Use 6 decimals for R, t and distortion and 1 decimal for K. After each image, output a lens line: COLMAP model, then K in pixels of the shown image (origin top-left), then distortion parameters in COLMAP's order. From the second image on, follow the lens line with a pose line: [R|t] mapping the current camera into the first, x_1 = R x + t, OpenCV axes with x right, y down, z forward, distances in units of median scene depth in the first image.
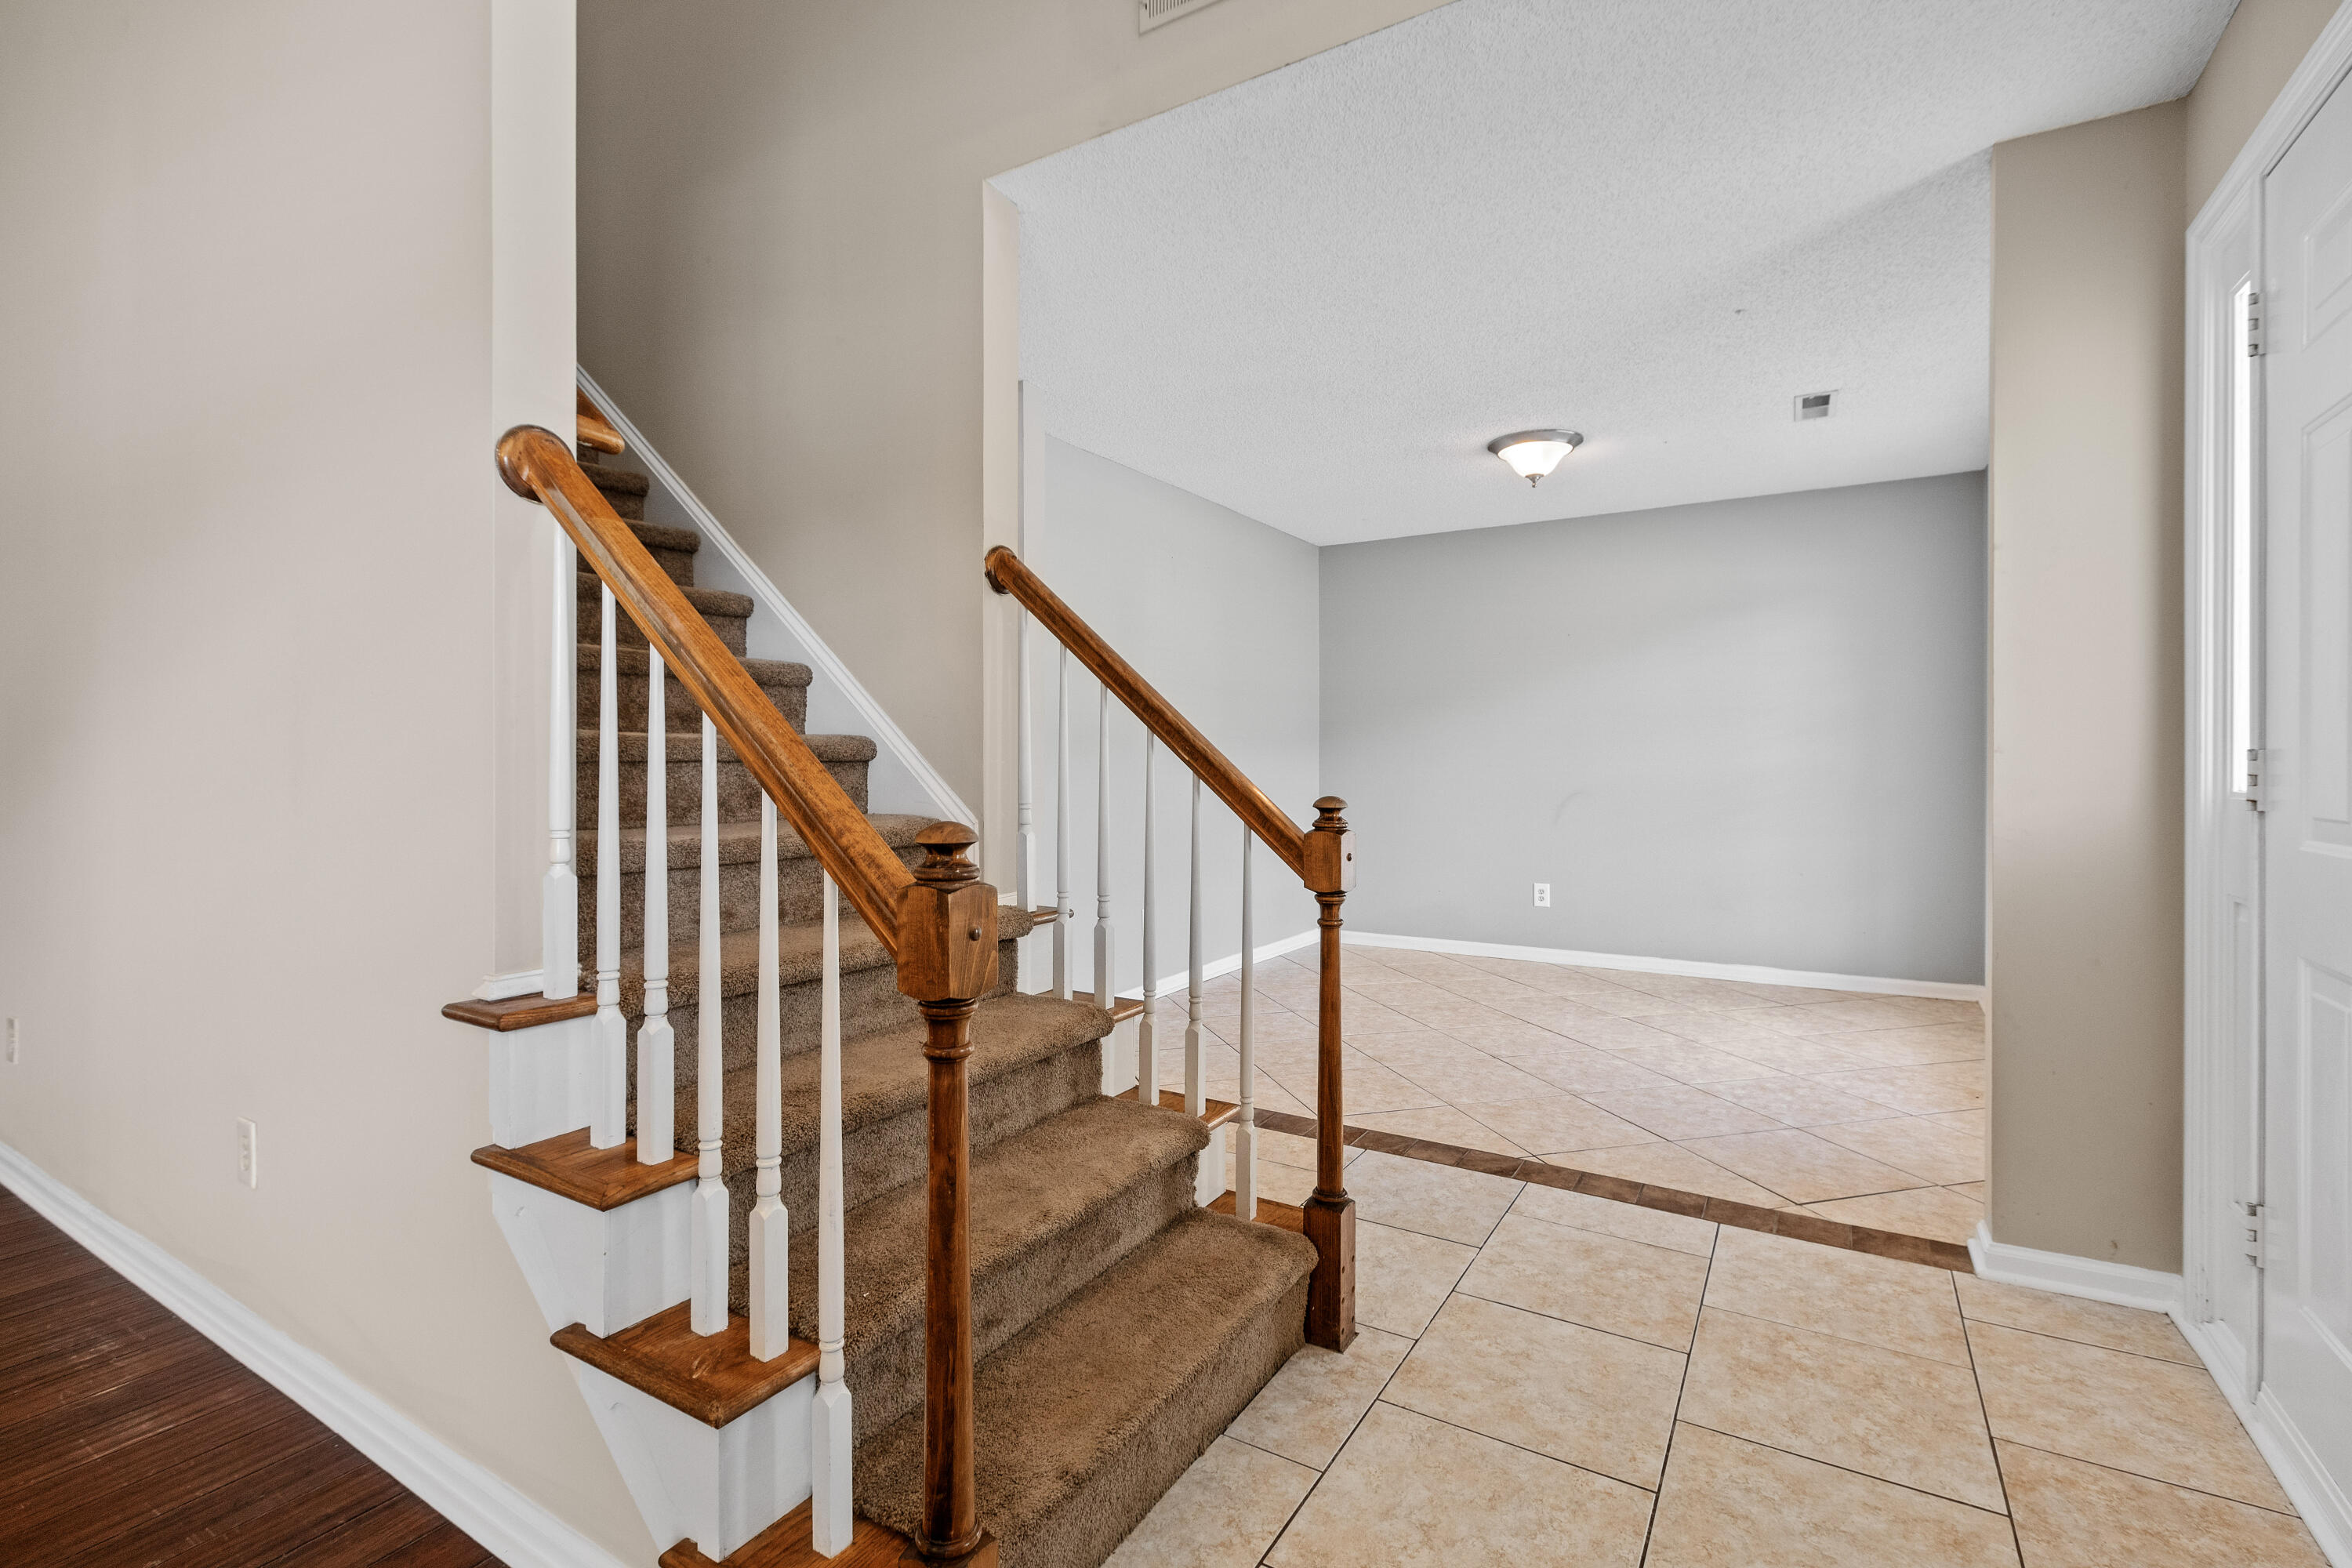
lens RADIAL K [[1066.7, 0, 1169.8], [0, 1066.7, 761.5], [0, 0, 1]] dist [0.001991, 0.000043]
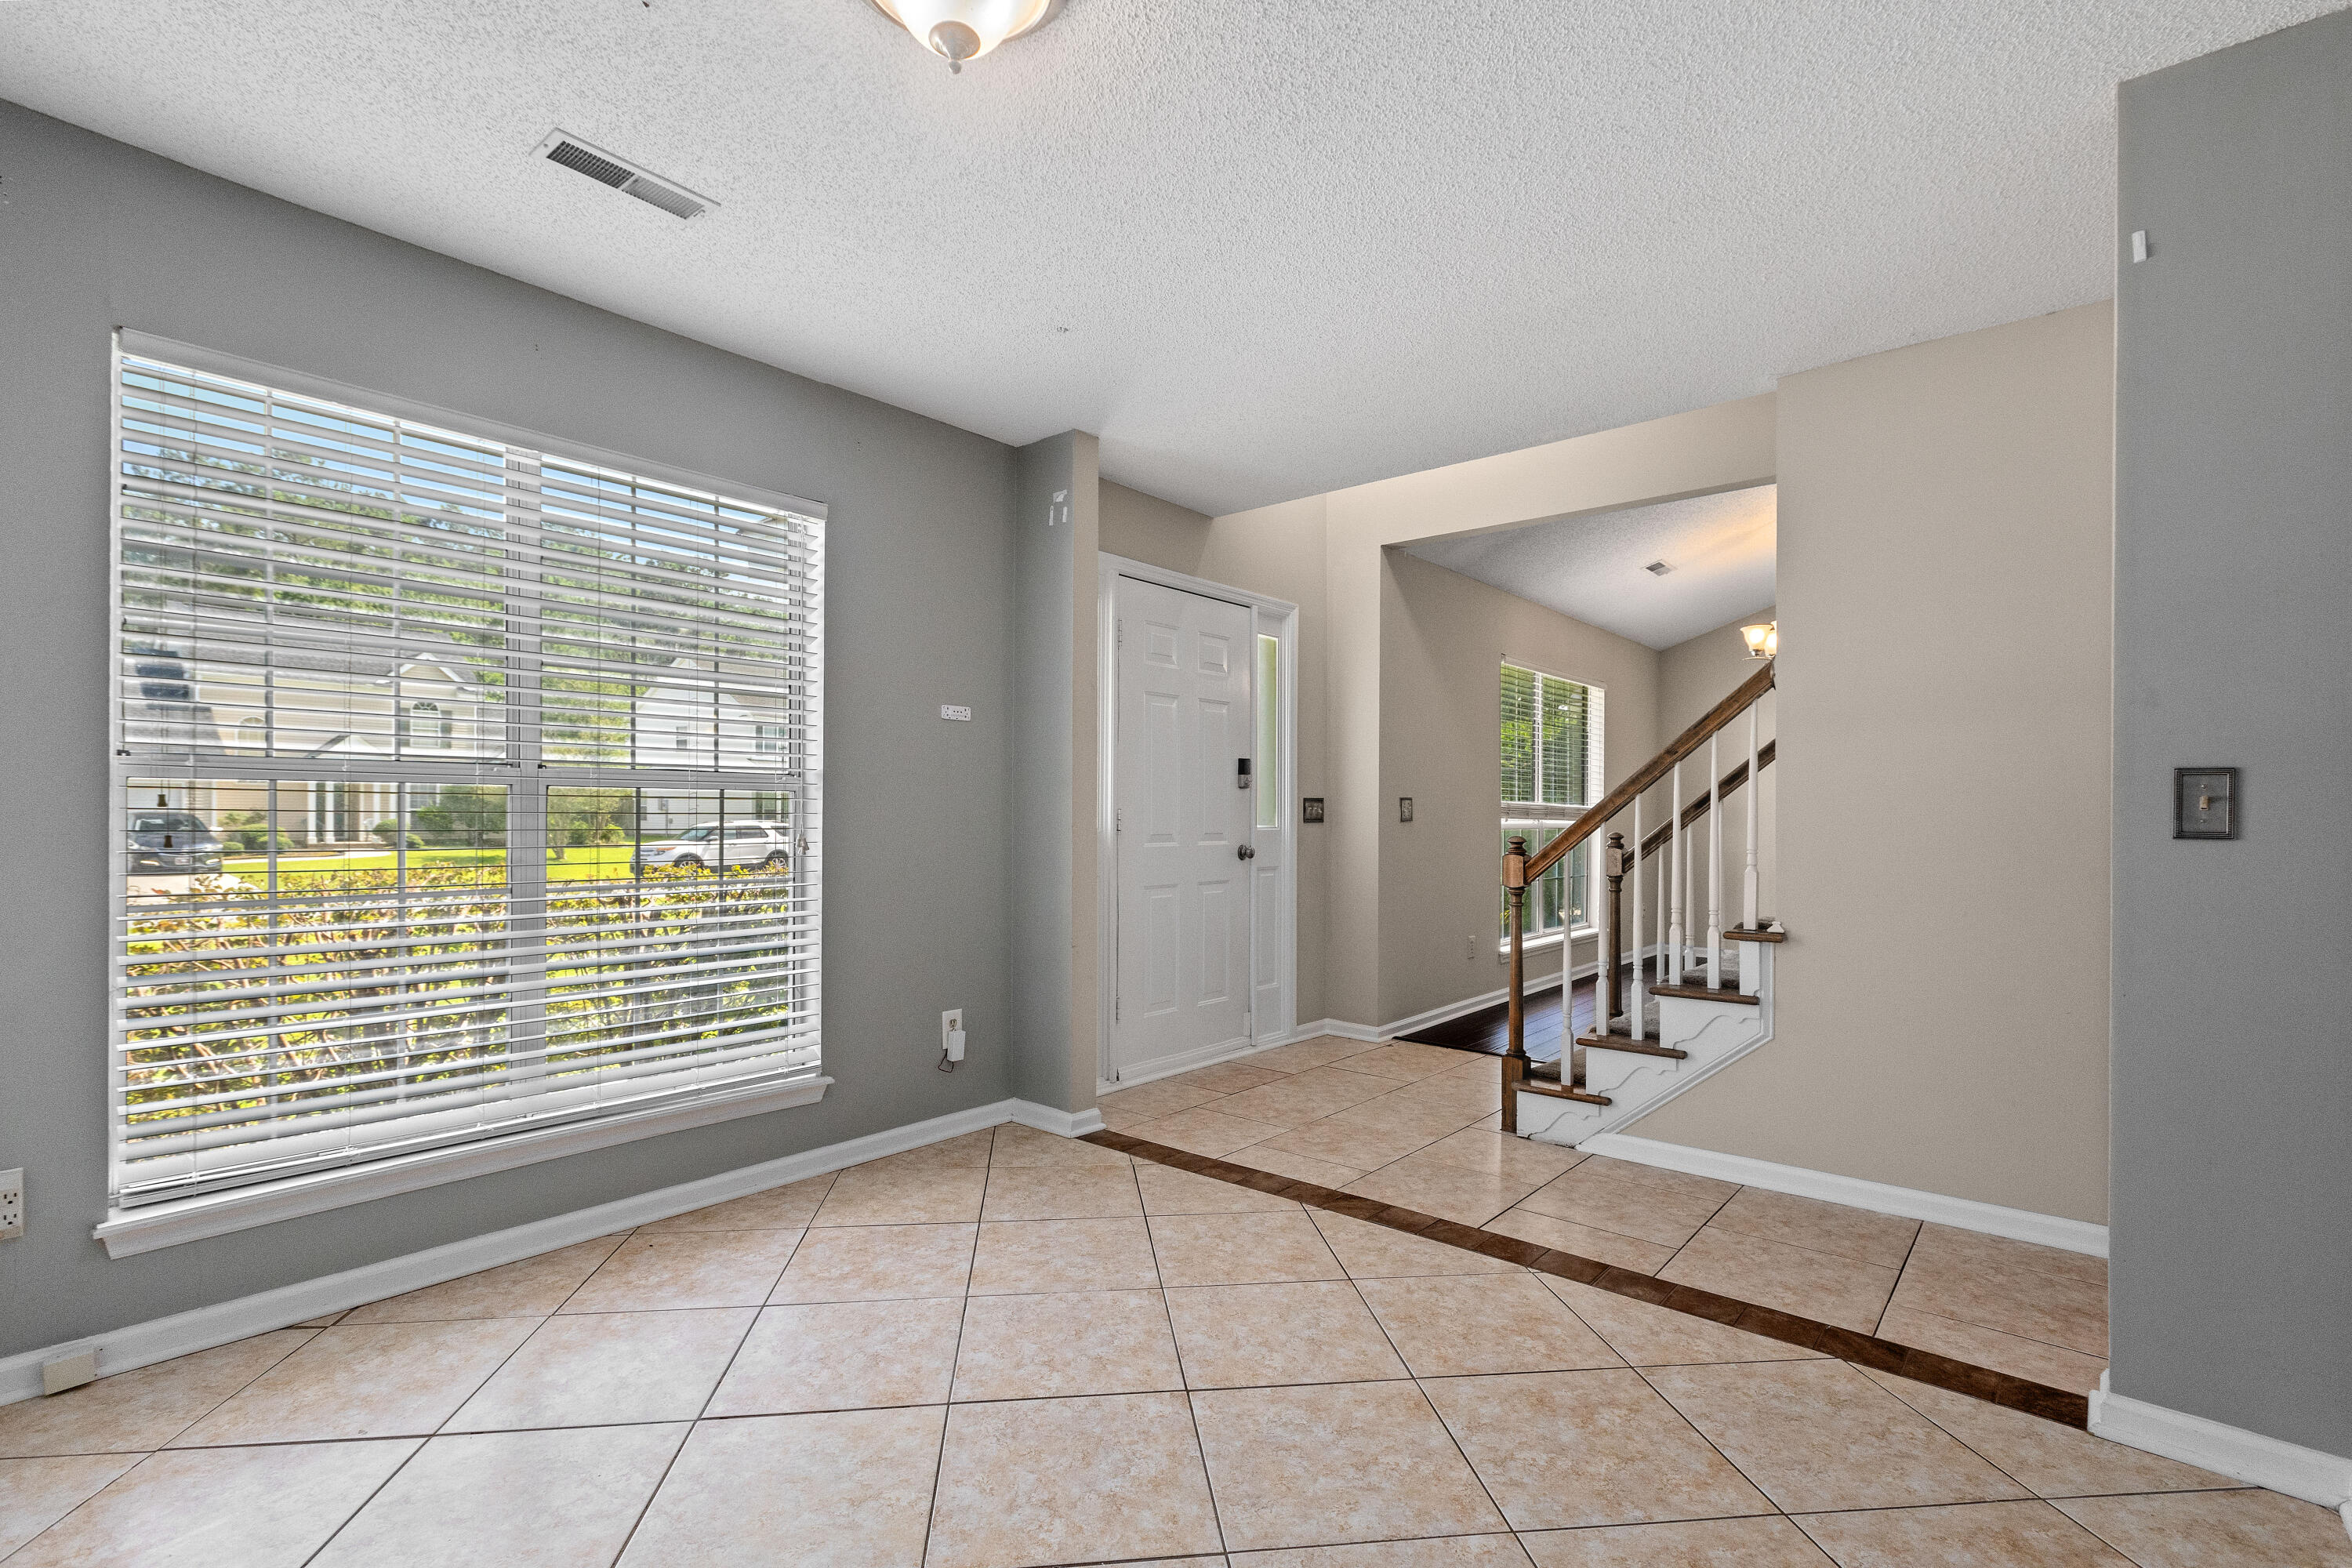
lens RADIAL K [[1087.2, 0, 1176.5], [0, 1087.2, 797.8], [0, 0, 1]] dist [-0.002850, -0.000837]
pose [[-0.989100, -0.003224, 0.147208, 0.295510], [-0.005471, 0.999875, -0.014864, 0.000494], [-0.147142, -0.015508, -0.988994, 1.916064]]
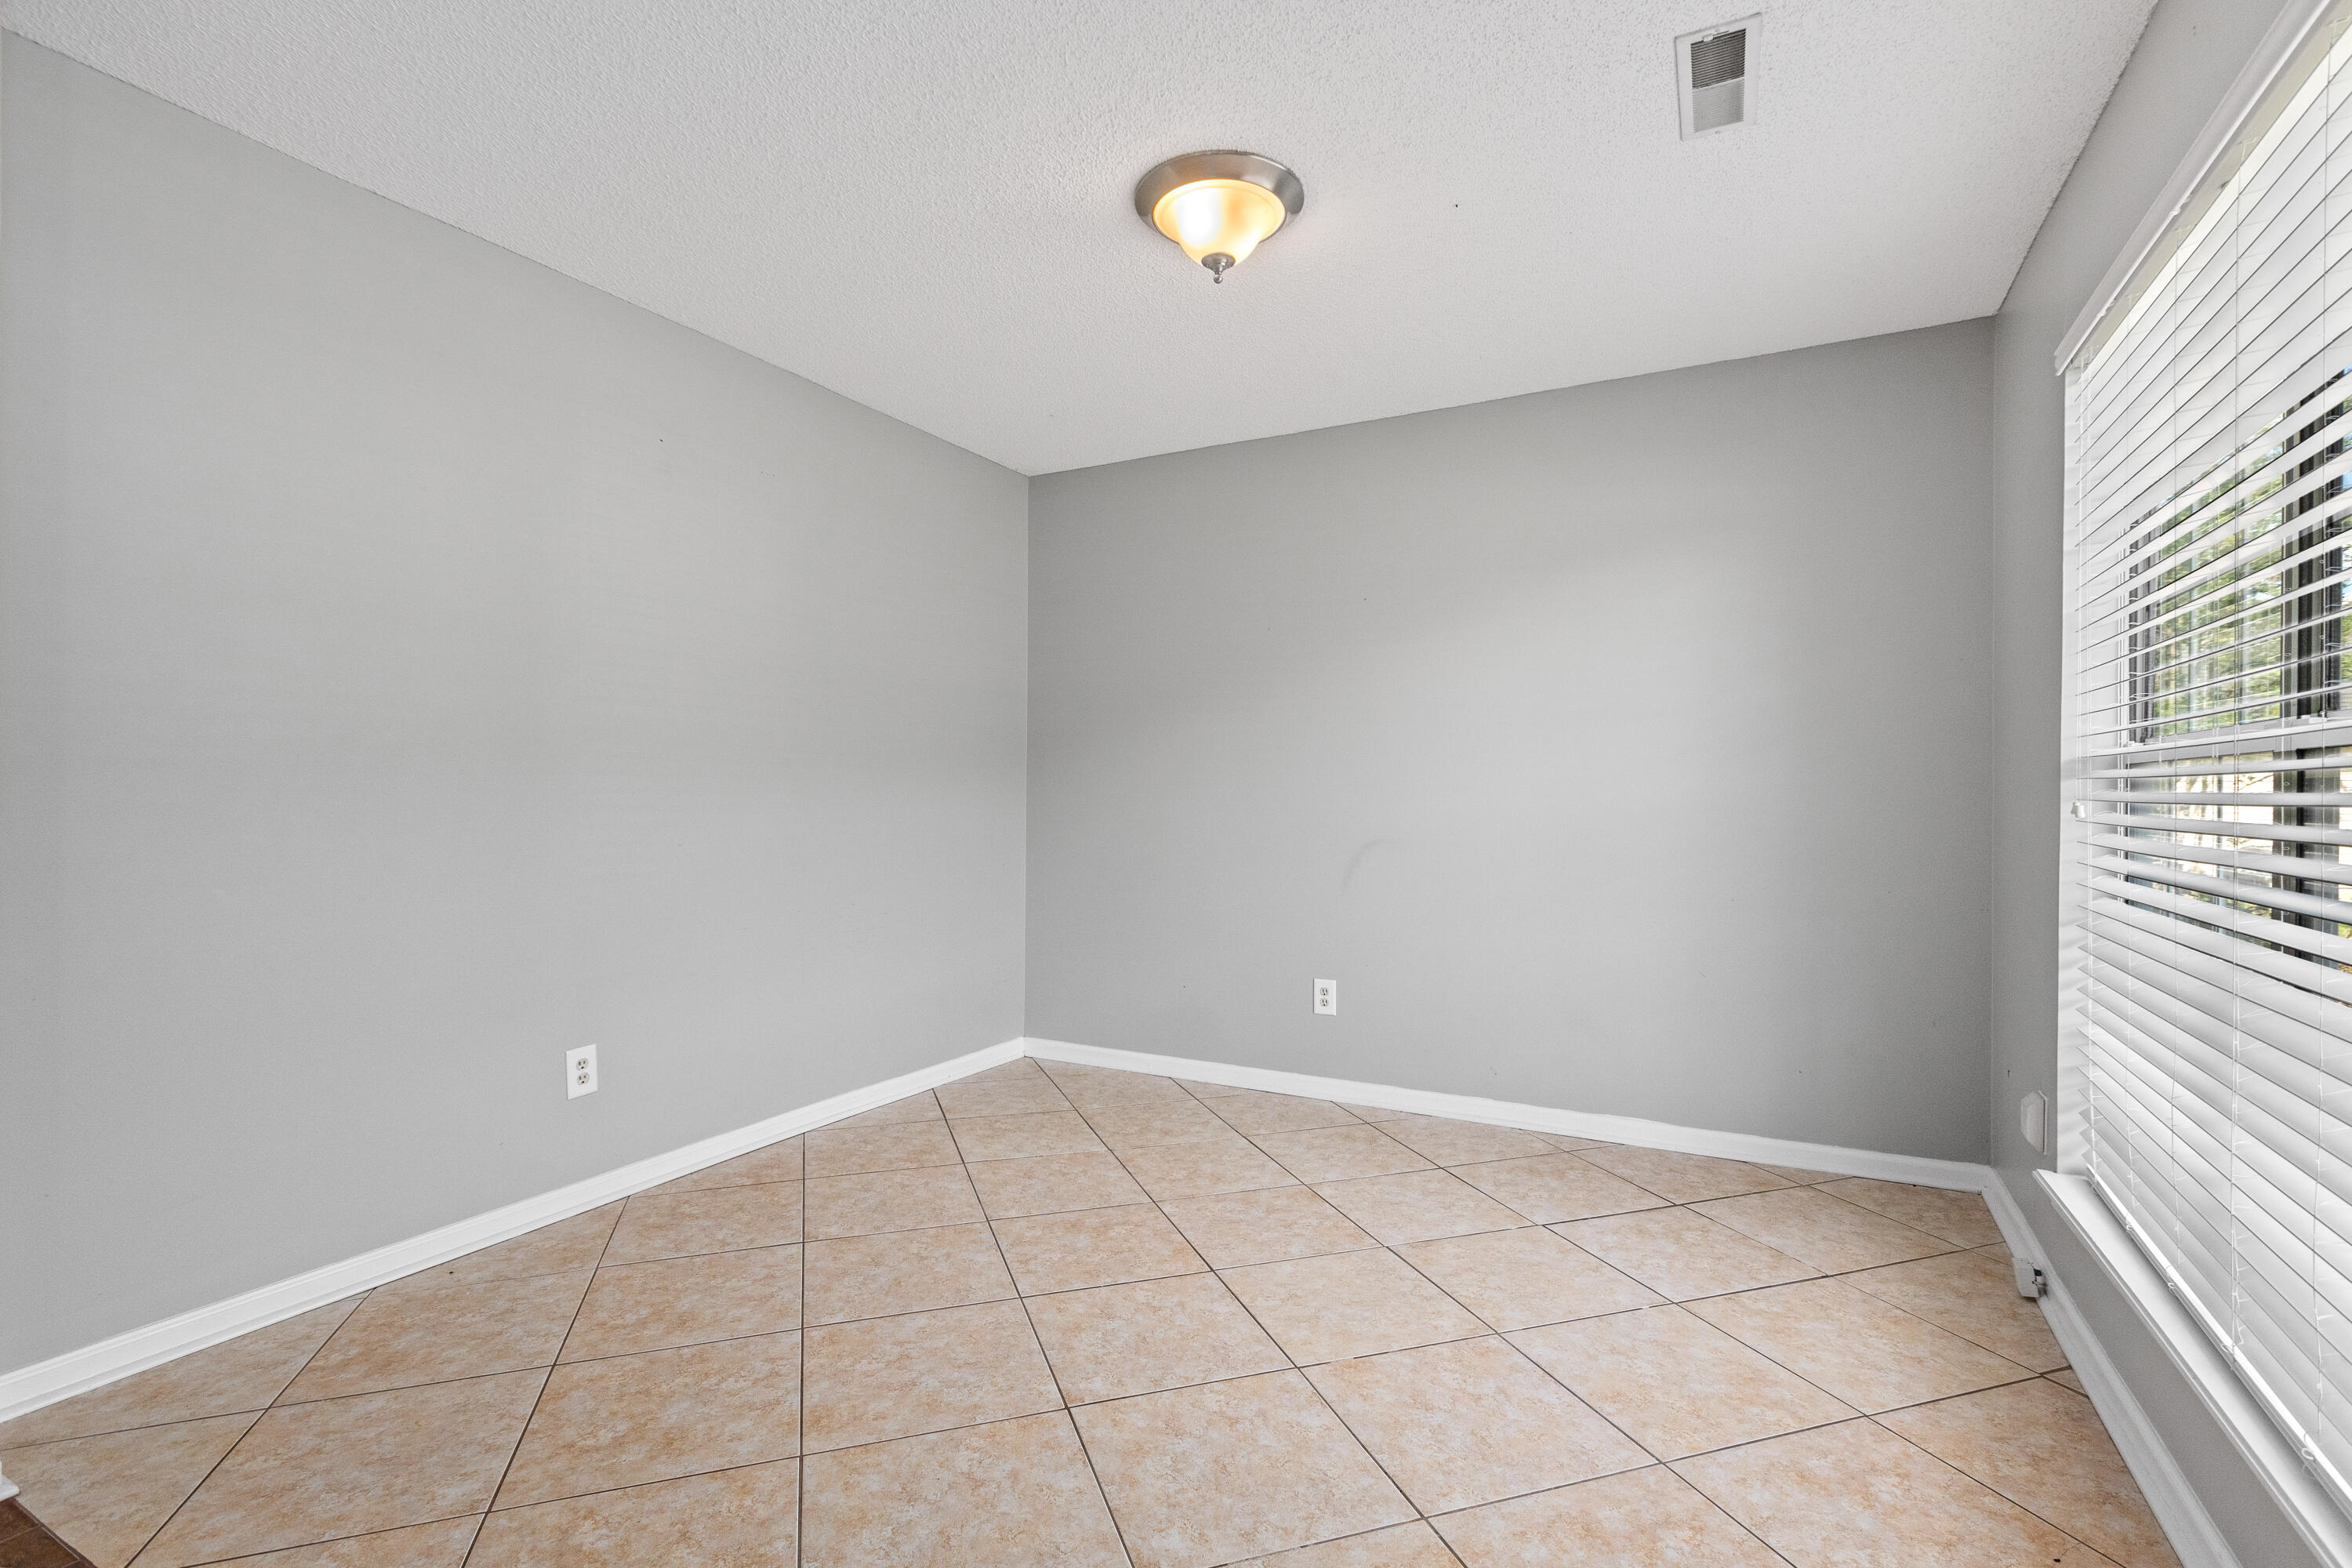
lens RADIAL K [[1087.2, 0, 1176.5], [0, 1087.2, 797.8], [0, 0, 1]] dist [-0.002850, -0.000837]
pose [[0.998158, 0.005439, 0.060423, 0.407702], [-0.005640, 0.999979, 0.003157, 0.003010], [-0.060405, -0.003492, 0.998168, 0.640655]]
